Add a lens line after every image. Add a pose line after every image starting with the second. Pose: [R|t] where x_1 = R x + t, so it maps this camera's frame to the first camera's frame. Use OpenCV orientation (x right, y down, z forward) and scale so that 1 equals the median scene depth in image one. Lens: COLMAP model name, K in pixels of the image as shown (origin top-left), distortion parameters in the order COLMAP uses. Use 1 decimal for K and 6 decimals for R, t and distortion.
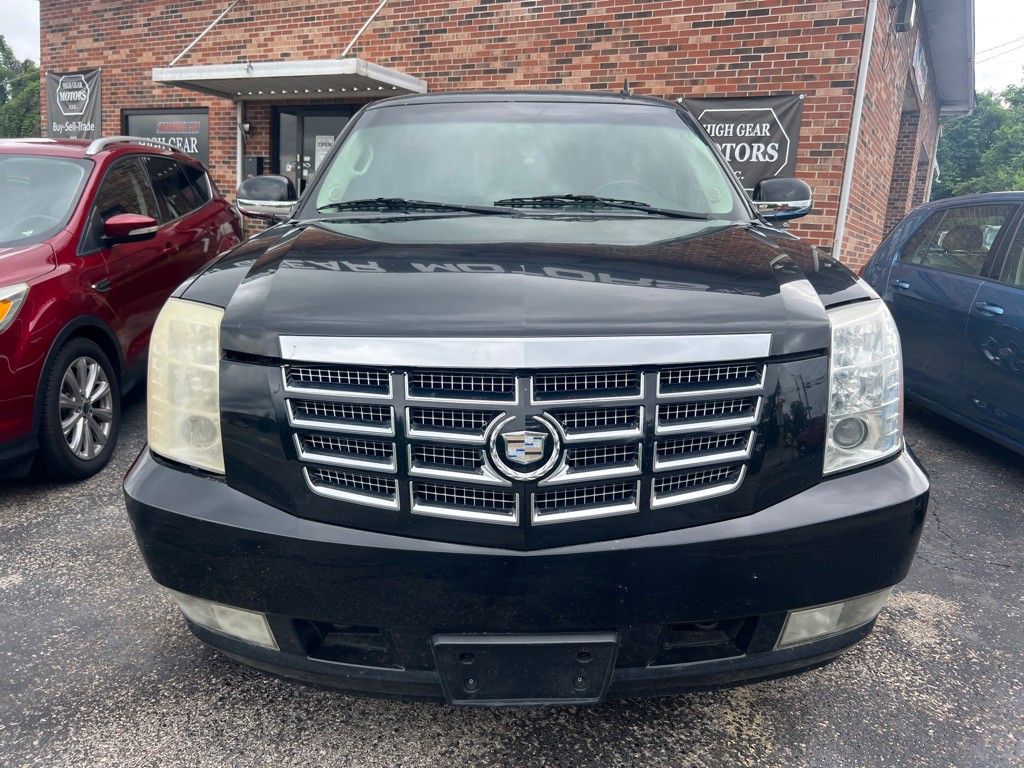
lens RADIAL K [[771.3, 0, 512.0], [0, 771.3, 384.0], [0, 0, 1]] dist [0.075505, -0.085870]
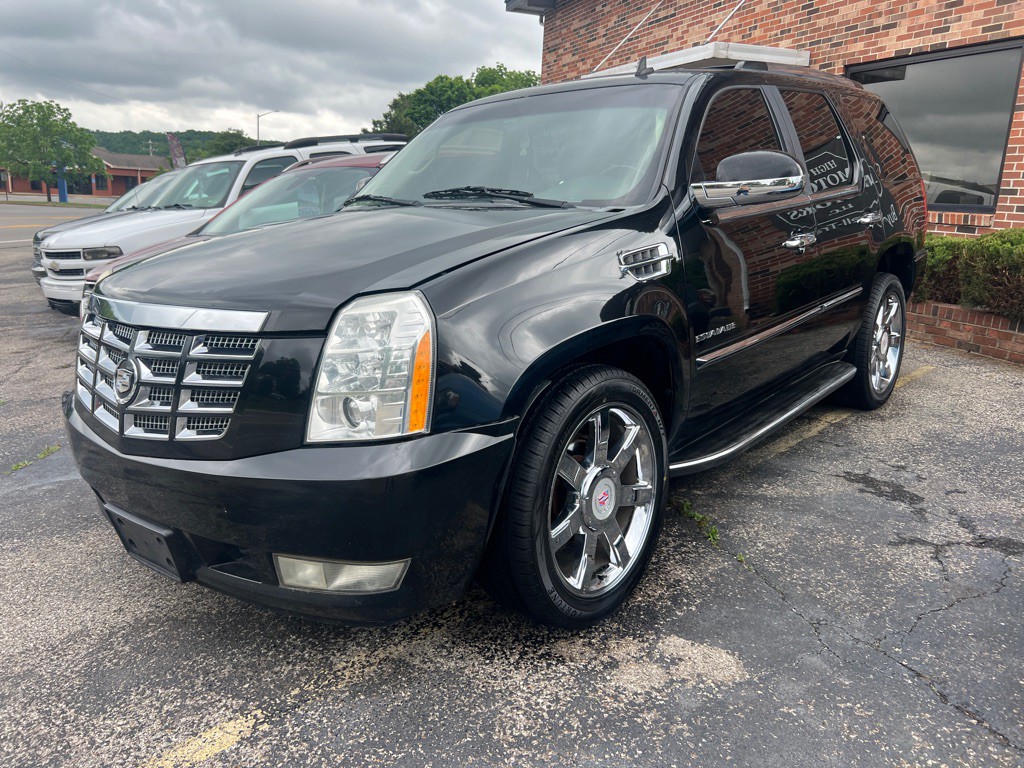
lens RADIAL K [[774.1, 0, 510.2], [0, 774.1, 387.5], [0, 0, 1]] dist [0.042959, -0.044363]
pose [[0.761084, 0.126859, -0.636127, 0.294094], [-0.109993, 0.991727, 0.066175, -0.015354], [0.639260, 0.019604, 0.768741, 0.073179]]
